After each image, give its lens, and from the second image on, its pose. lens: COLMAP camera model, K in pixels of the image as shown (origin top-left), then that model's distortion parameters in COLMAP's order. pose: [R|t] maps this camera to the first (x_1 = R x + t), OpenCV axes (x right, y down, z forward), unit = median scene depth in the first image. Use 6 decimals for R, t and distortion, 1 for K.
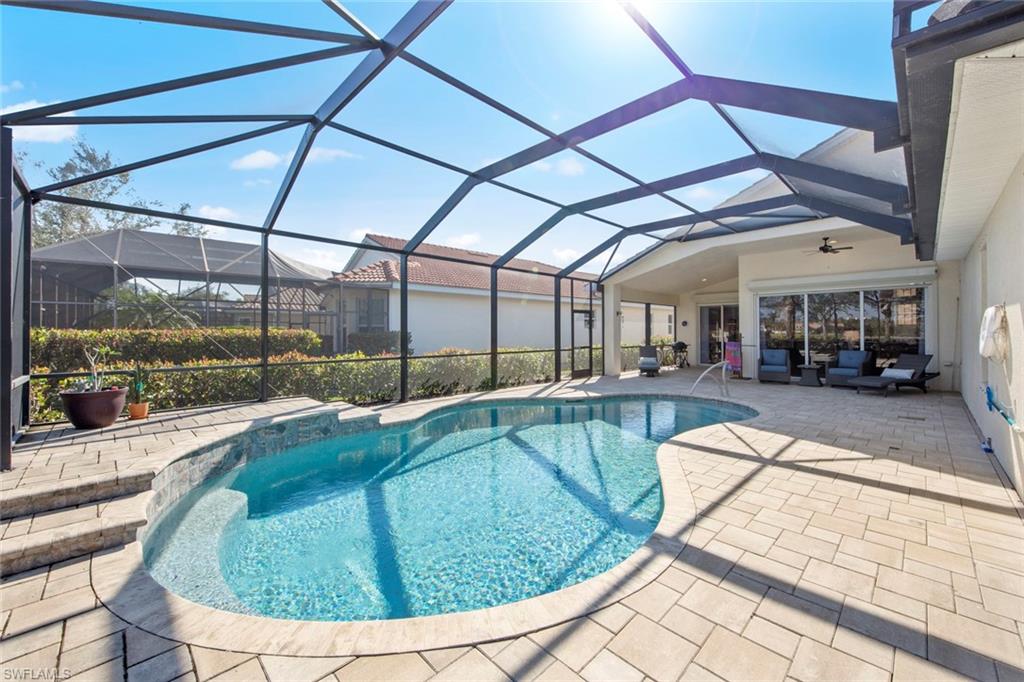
lens RADIAL K [[409.3, 0, 513.4], [0, 409.3, 334.1], [0, 0, 1]] dist [0.001169, -0.001441]
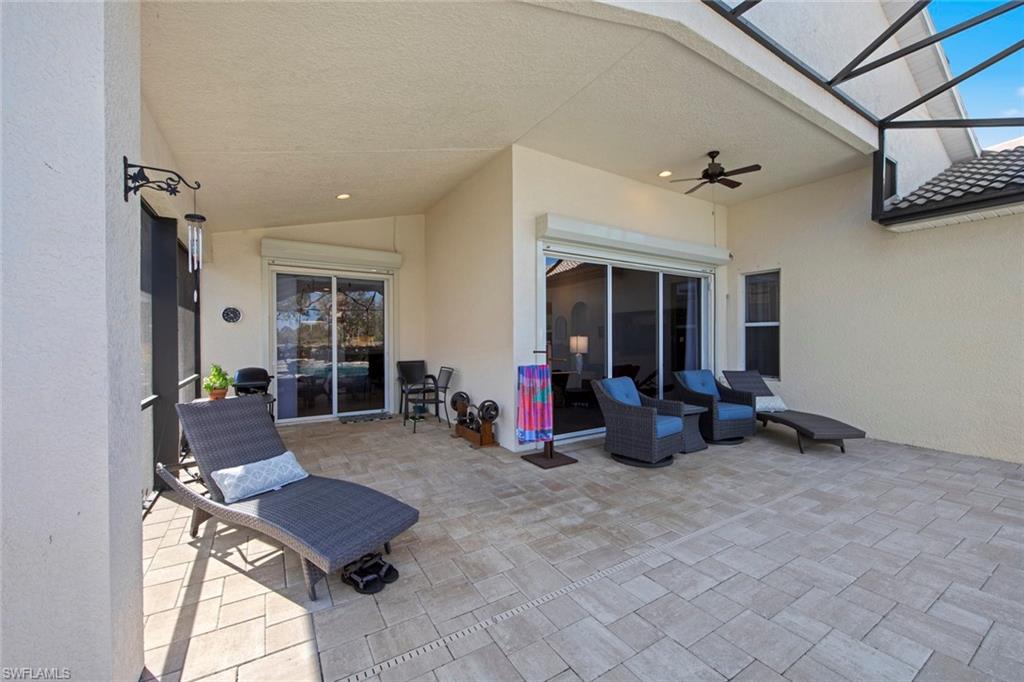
lens RADIAL K [[409.3, 0, 510.2], [0, 409.3, 338.9], [0, 0, 1]] dist [0.001169, -0.001441]
pose [[0.227174, -0.001172, 0.973854, 0.217001], [0.004063, 0.999992, 0.000256, -0.007297], [-0.973846, 0.003898, 0.227177, 1.128672]]
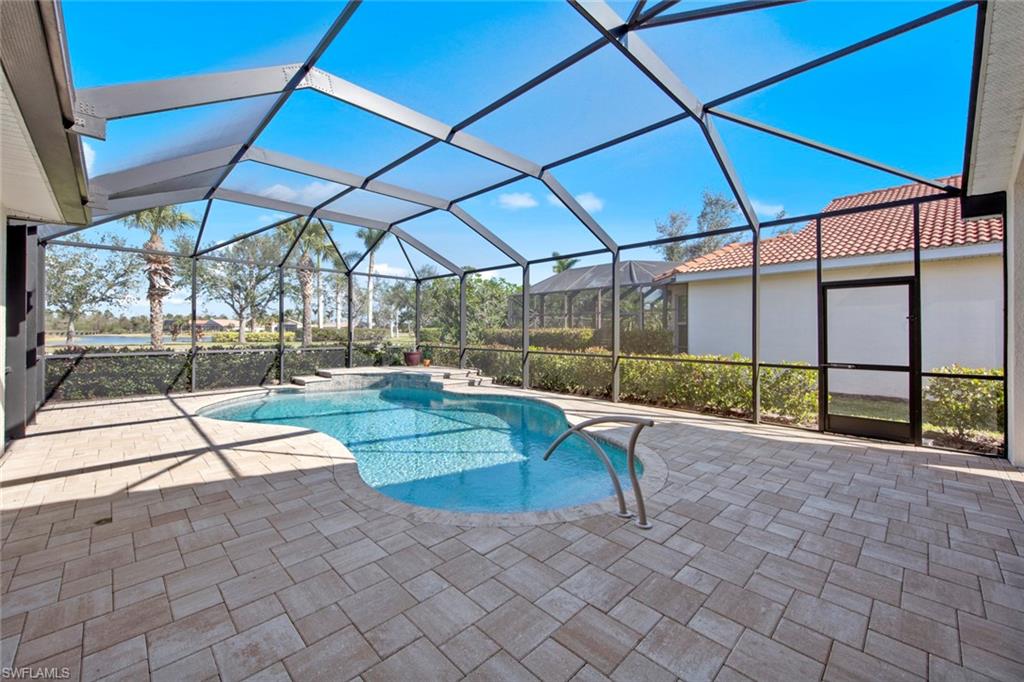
lens RADIAL K [[409.3, 0, 516.4], [0, 409.3, 331.5], [0, 0, 1]] dist [0.001169, -0.001441]
pose [[0.000637, 0.007487, -0.999972, 0.740884], [-0.007227, 0.999946, 0.007483, -0.007443], [0.999974, 0.007222, 0.000691, 0.775642]]
